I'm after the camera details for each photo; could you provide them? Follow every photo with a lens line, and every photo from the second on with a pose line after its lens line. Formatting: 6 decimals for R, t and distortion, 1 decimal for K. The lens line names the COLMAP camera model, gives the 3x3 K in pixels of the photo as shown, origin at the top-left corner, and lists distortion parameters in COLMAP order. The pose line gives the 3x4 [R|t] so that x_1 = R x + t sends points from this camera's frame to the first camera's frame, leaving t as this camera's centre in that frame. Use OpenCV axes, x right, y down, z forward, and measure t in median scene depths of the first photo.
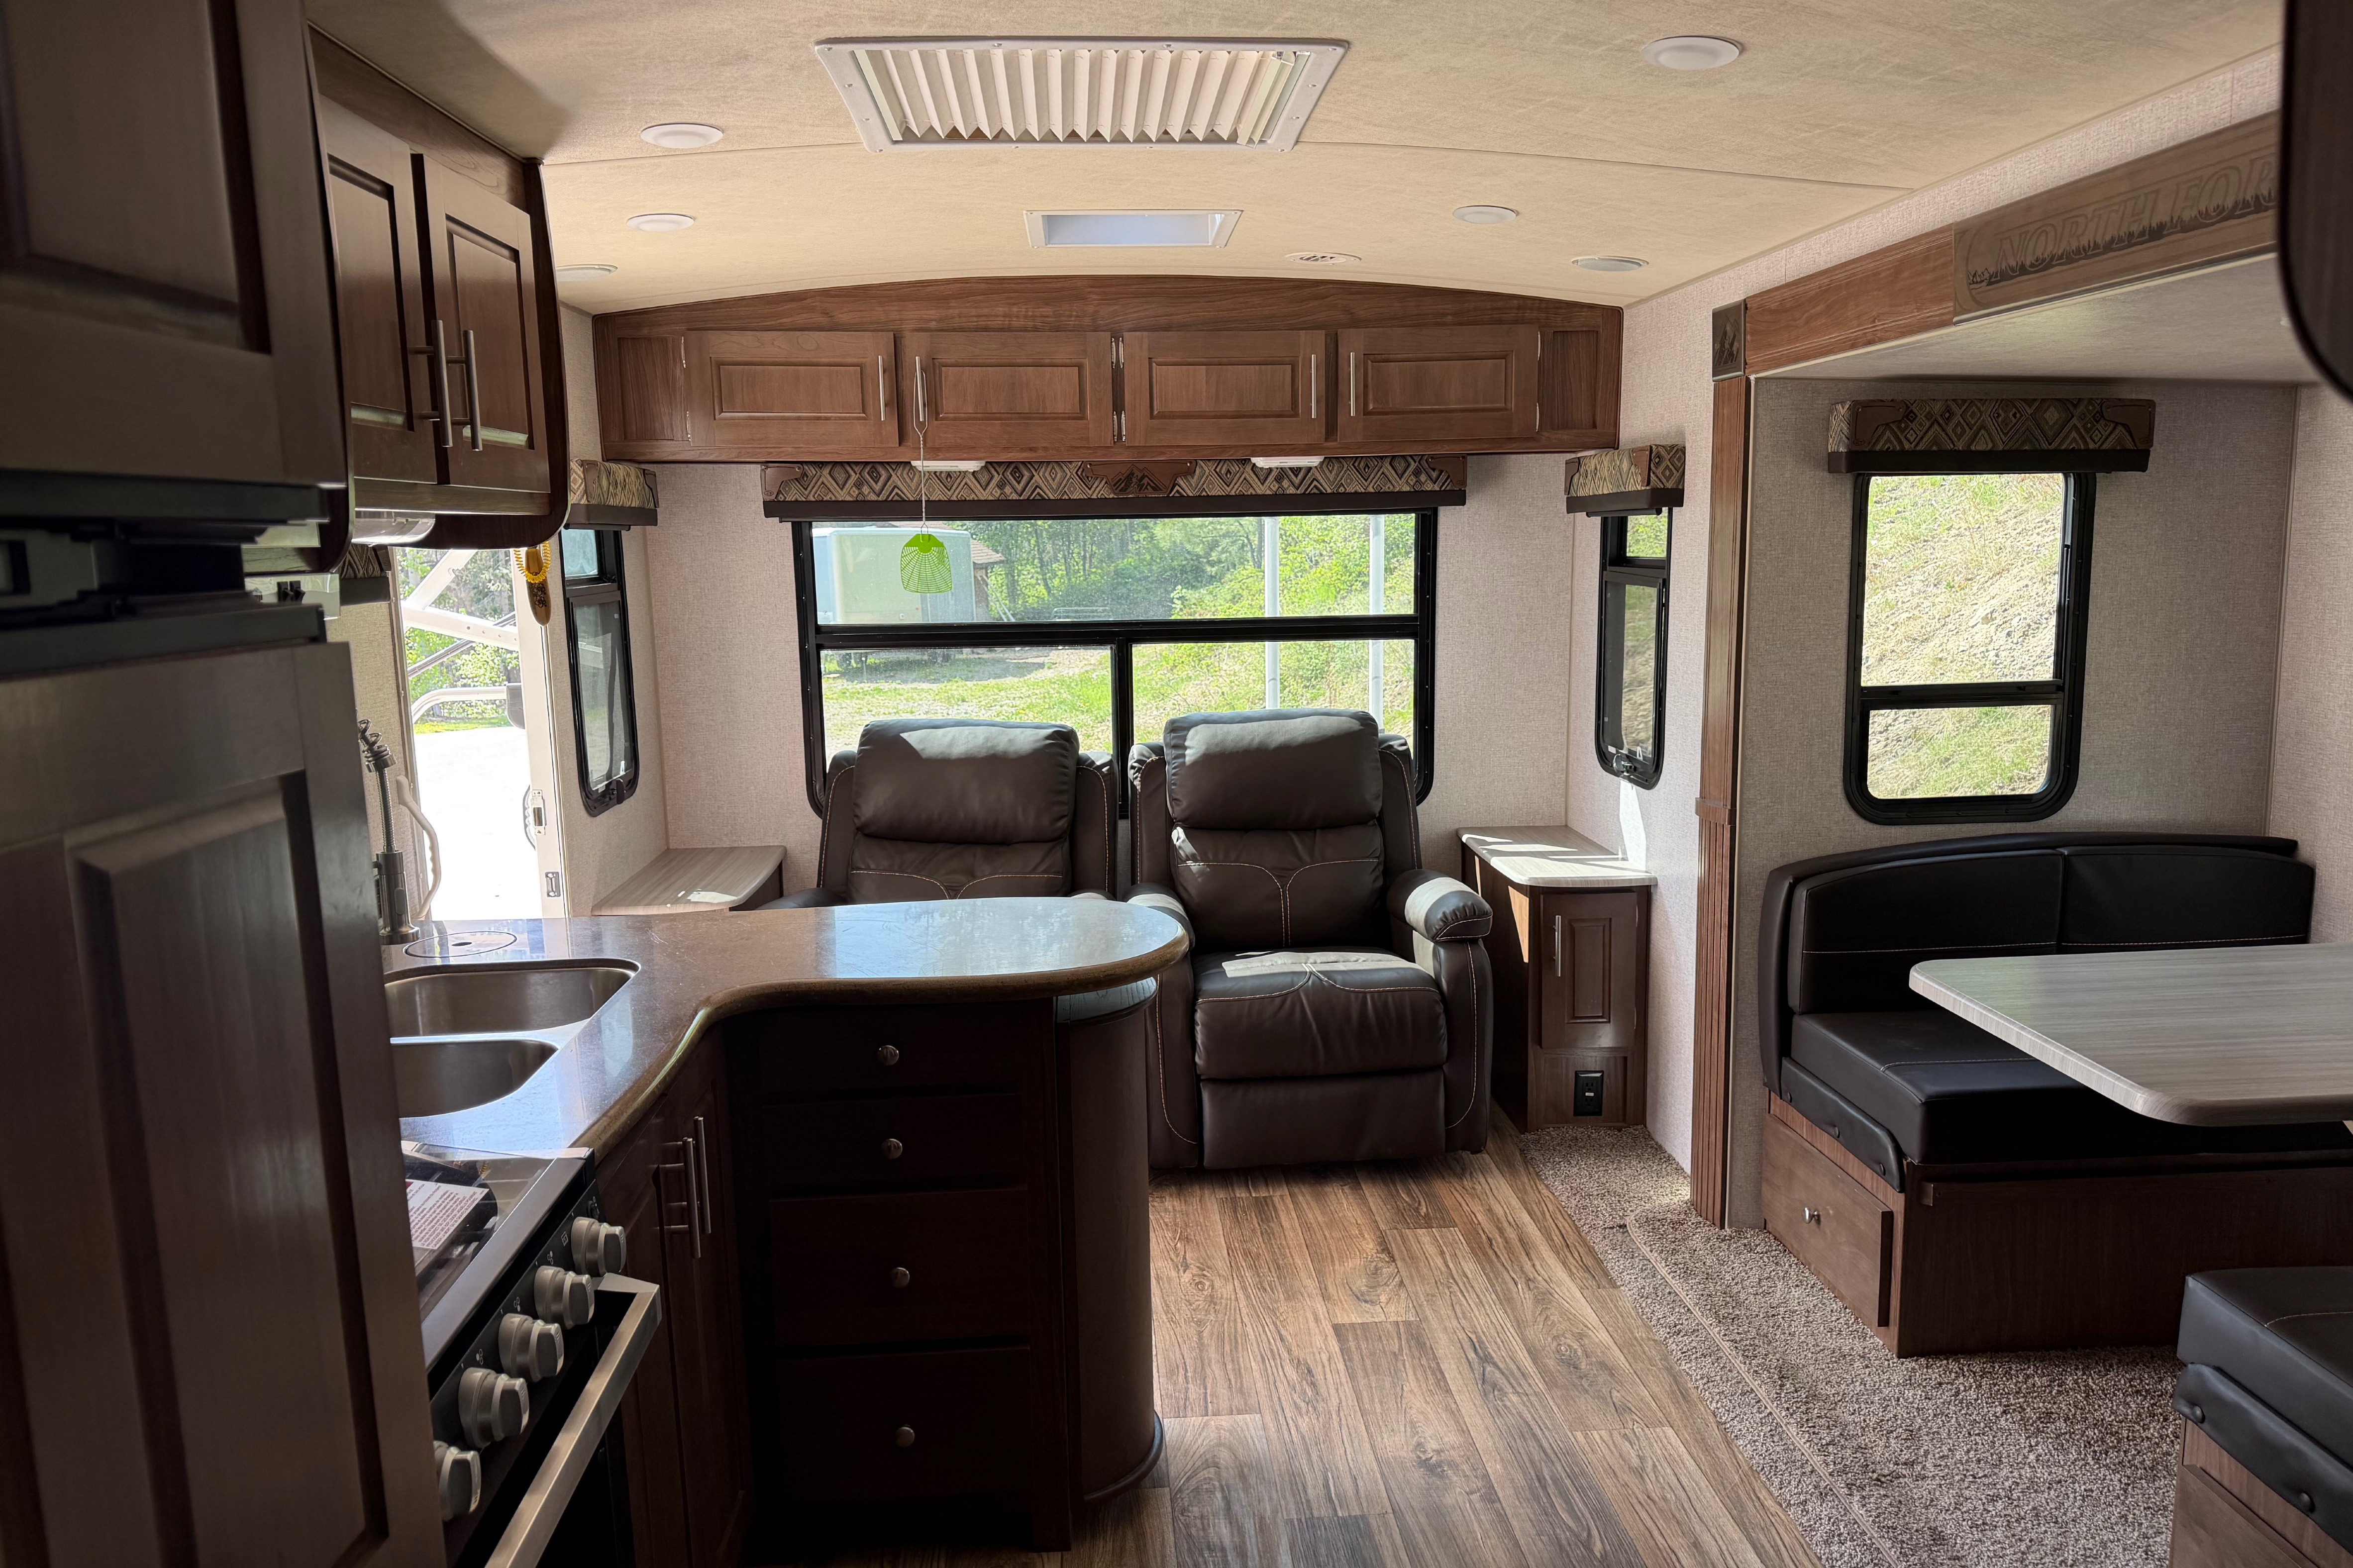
lens RADIAL K [[1638.2, 0, 1186.1], [0, 1638.2, 793.0], [0, 0, 1]] dist [0.093706, -0.104585]
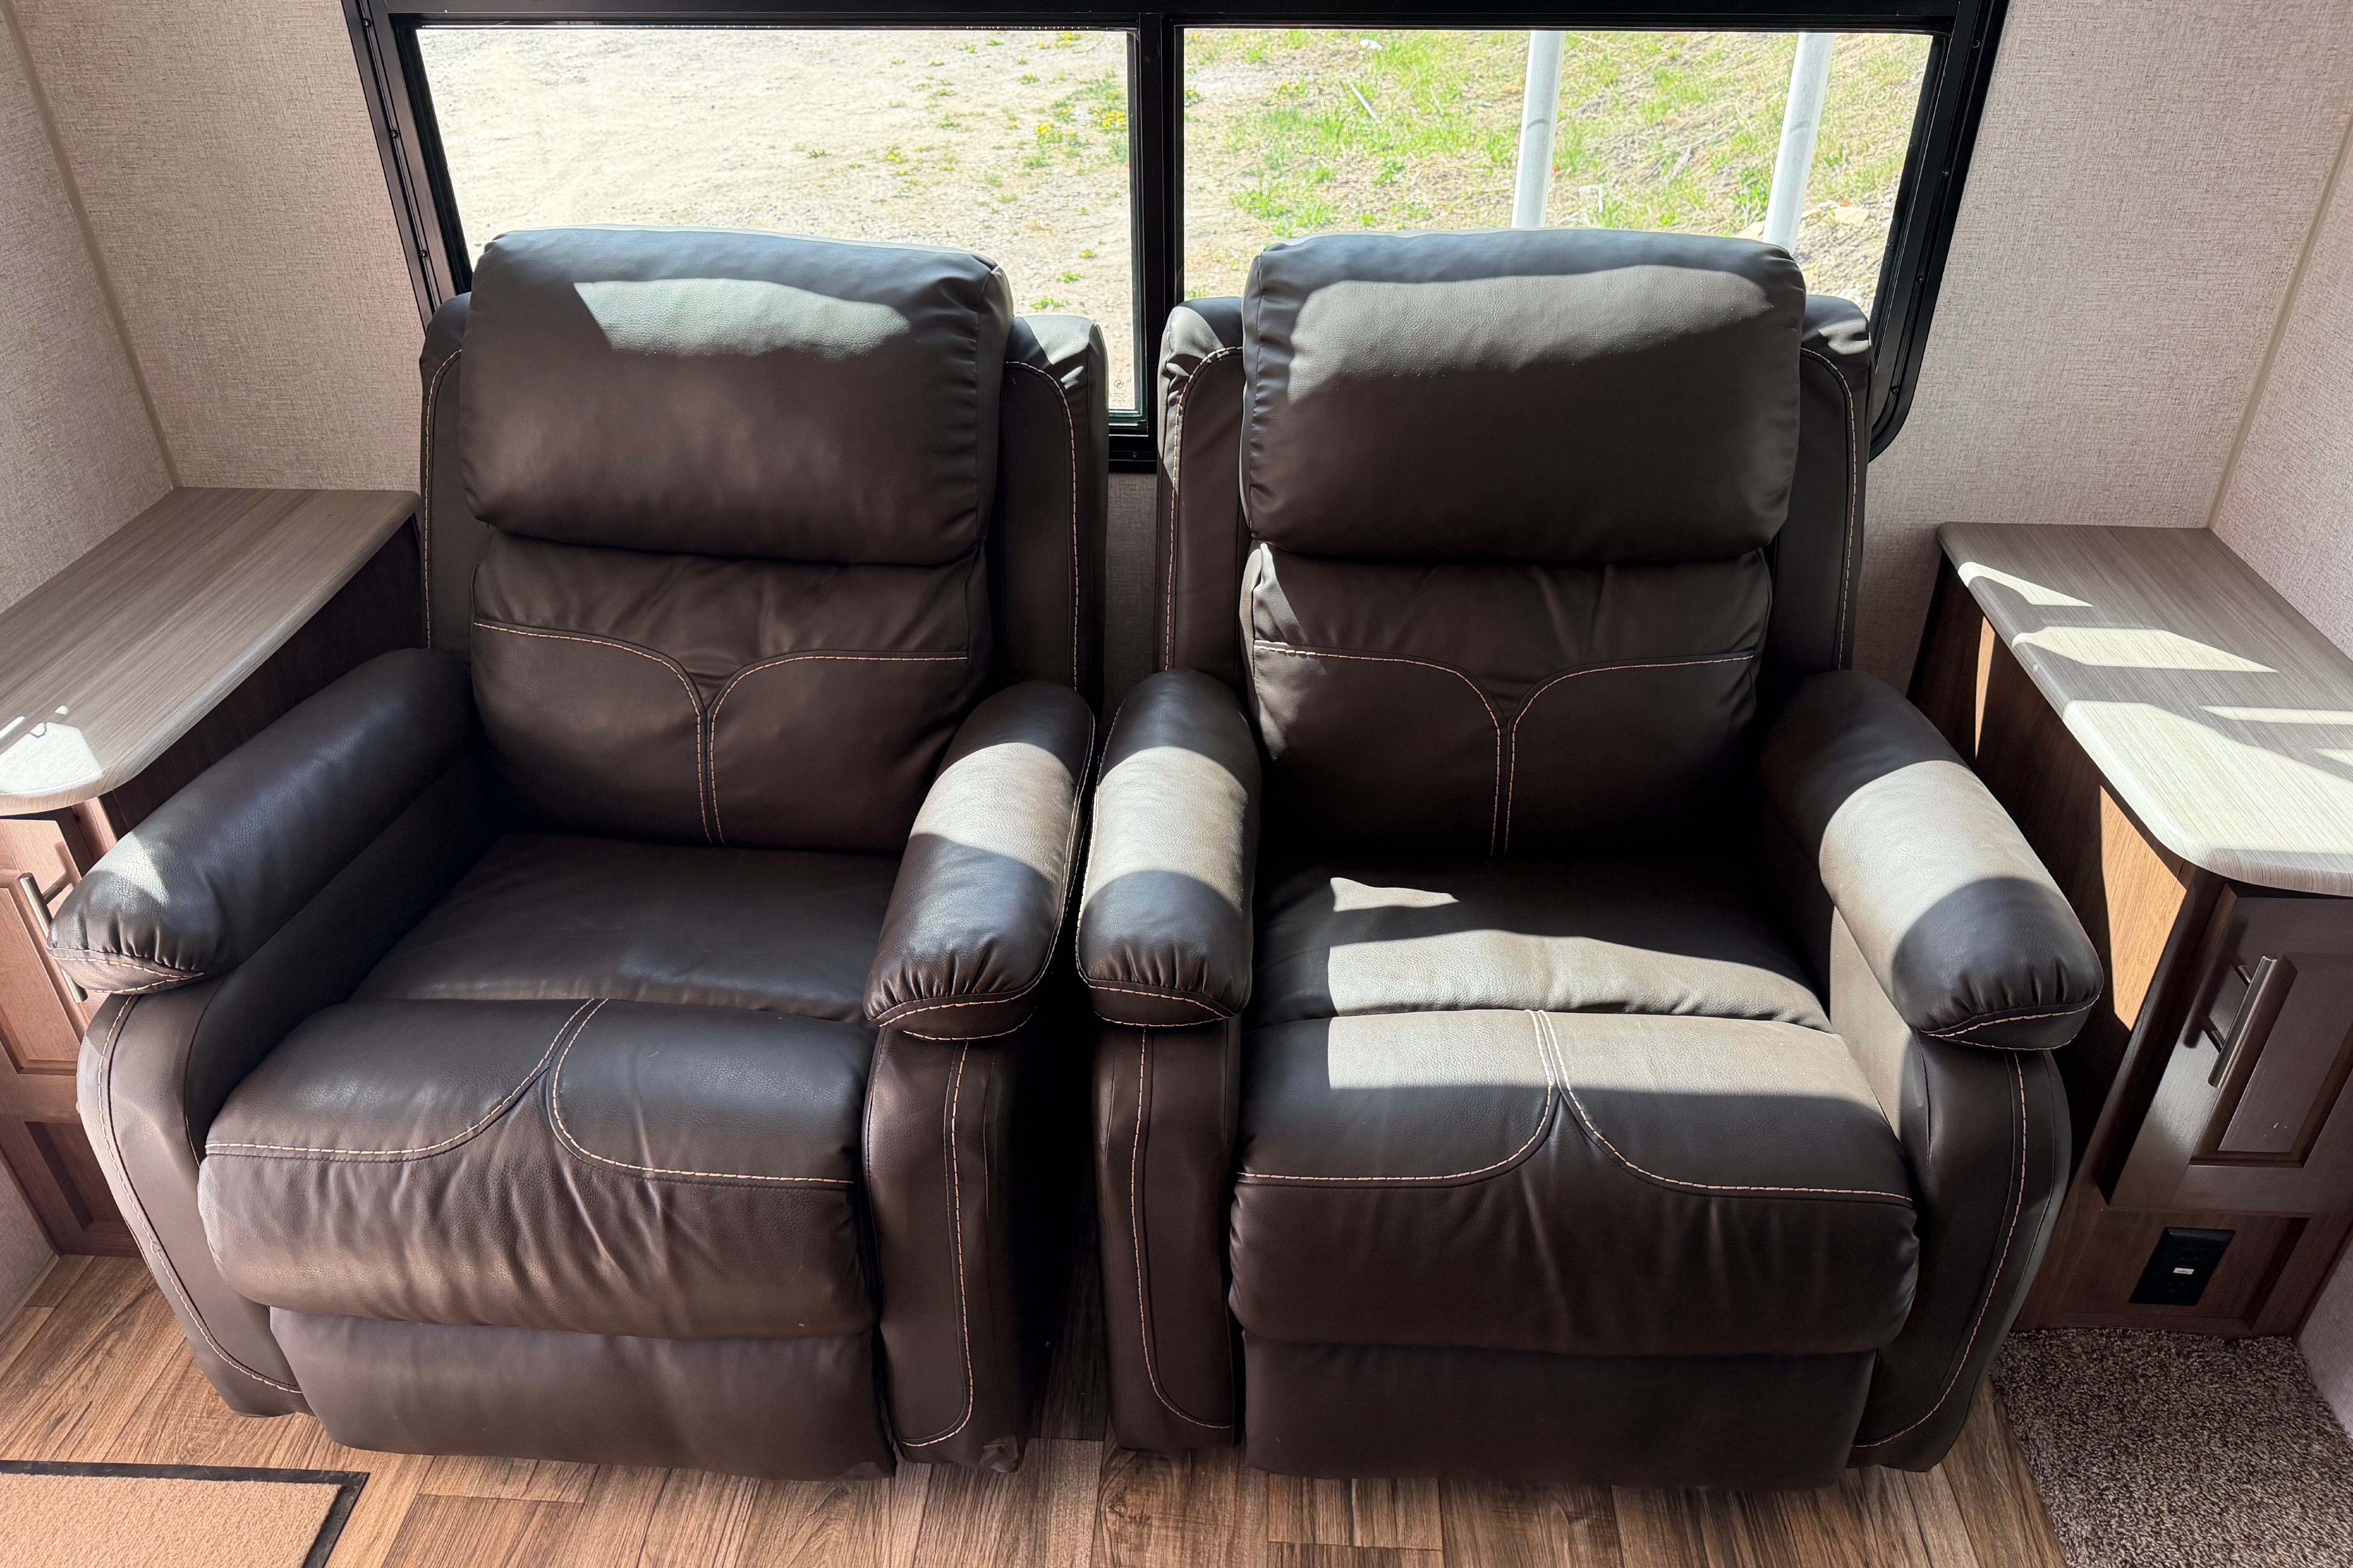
lens RADIAL K [[1638.2, 0, 1186.1], [0, 1638.2, 793.0], [0, 0, 1]] dist [0.093706, -0.104585]
pose [[0.990597, 0.089029, -0.103879, 0.024509], [-0.041148, 0.918019, 0.394395, -0.083777], [0.130475, -0.386412, 0.913051, 0.601030]]
